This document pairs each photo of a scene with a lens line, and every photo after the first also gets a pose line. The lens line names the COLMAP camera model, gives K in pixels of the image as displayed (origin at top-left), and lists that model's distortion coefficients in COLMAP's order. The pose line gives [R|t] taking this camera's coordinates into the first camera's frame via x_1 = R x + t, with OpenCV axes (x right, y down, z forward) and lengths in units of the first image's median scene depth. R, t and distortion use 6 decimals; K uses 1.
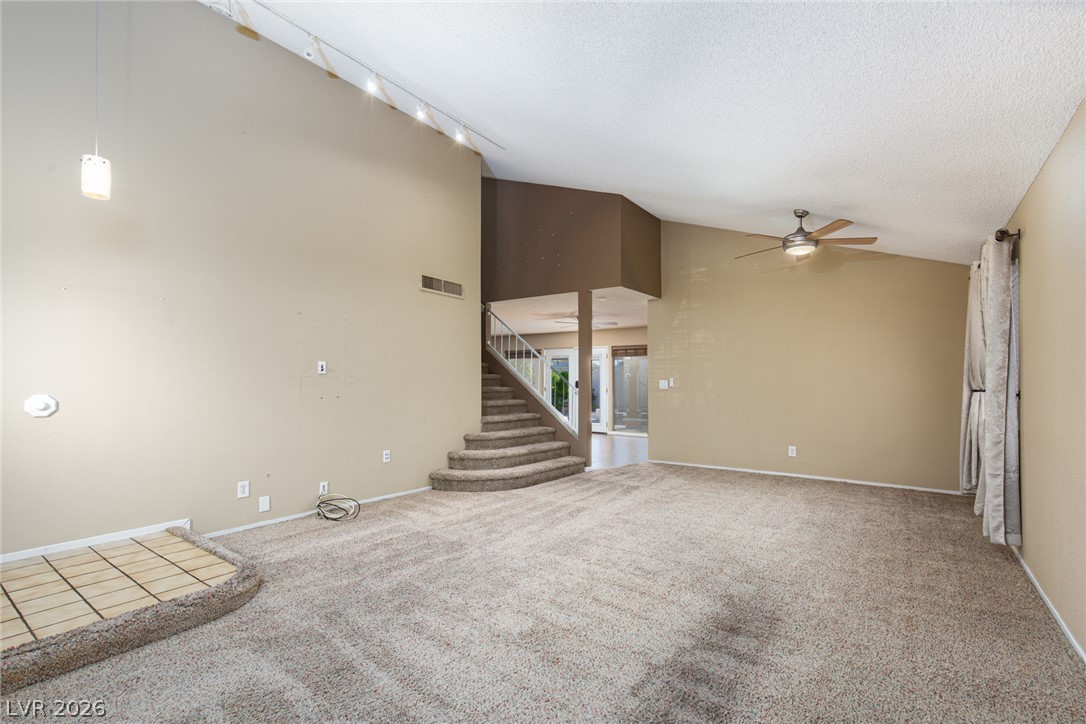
lens RADIAL K [[493.0, 0, 545.3], [0, 493.0, 381.6], [0, 0, 1]] dist [0.002556, 0.000225]
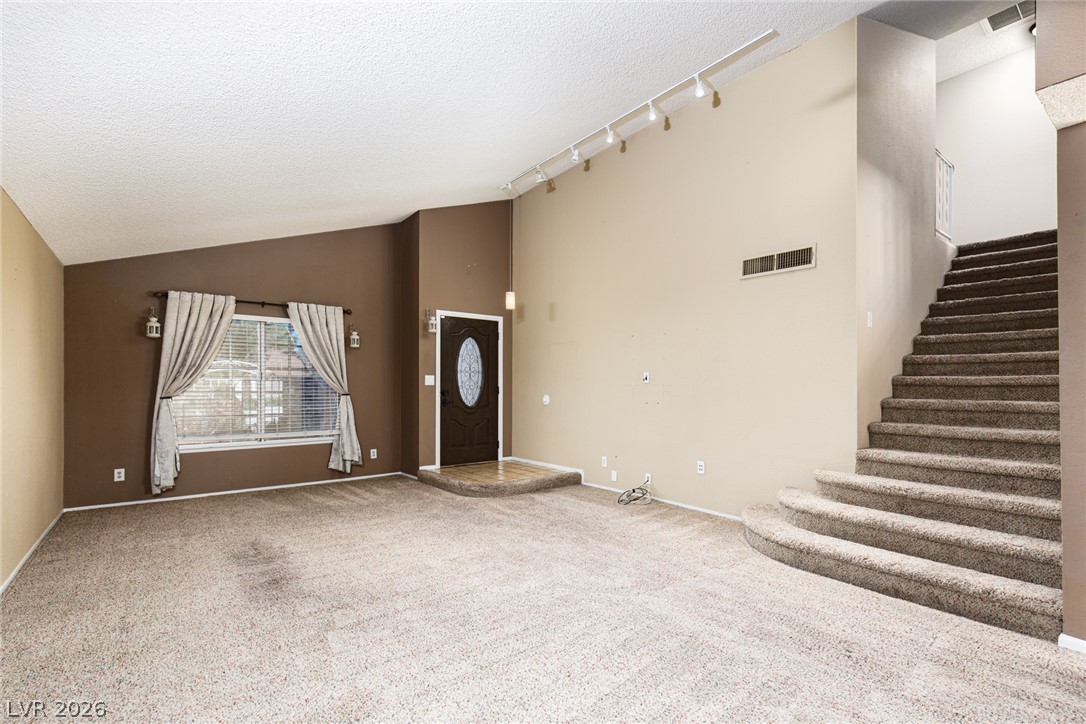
lens RADIAL K [[493.0, 0, 545.3], [0, 493.0, 381.6], [0, 0, 1]] dist [0.002556, 0.000225]
pose [[-0.267764, -0.012674, -0.963401, 0.604496], [0.001160, 0.999909, -0.013477, -0.002500], [0.963484, -0.004726, -0.267725, 0.850851]]
